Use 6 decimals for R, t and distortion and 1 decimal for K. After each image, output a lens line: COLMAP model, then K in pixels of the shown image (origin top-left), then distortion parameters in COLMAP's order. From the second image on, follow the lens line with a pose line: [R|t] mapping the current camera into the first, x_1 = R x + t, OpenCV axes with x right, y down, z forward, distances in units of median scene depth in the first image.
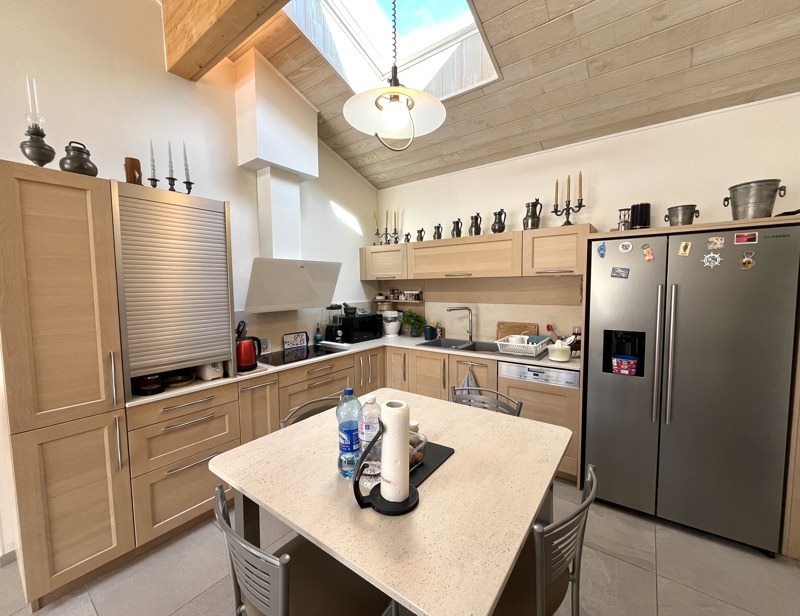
lens RADIAL K [[335.2, 0, 399.1], [0, 335.2, 307.4], [0, 0, 1]] dist [0.000058, 0.000078]
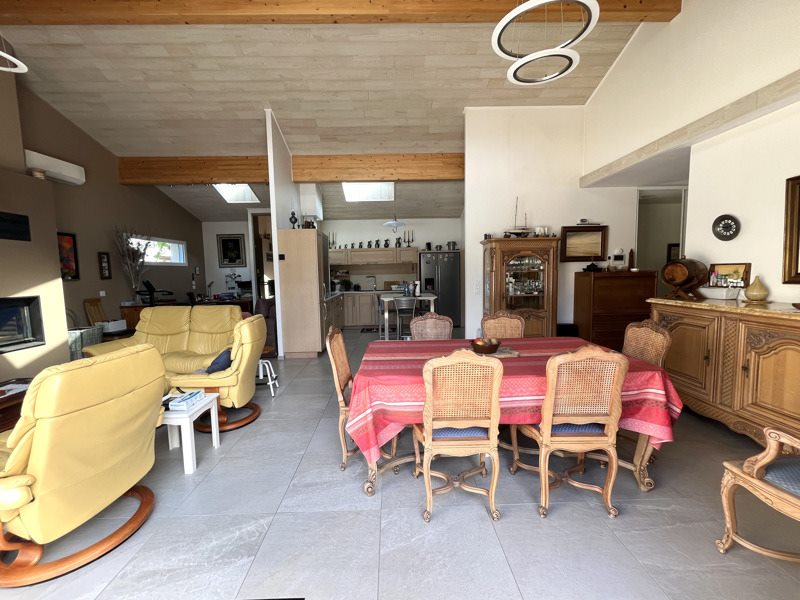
lens RADIAL K [[321.4, 0, 397.1], [0, 321.4, 298.9], [0, 0, 1]] dist [-0.003039, 0.000284]
pose [[0.779918, -0.056115, 0.623361, -1.368905], [0.053501, 0.998304, 0.022930, 0.147900], [-0.623591, 0.015467, 0.781598, -1.155442]]
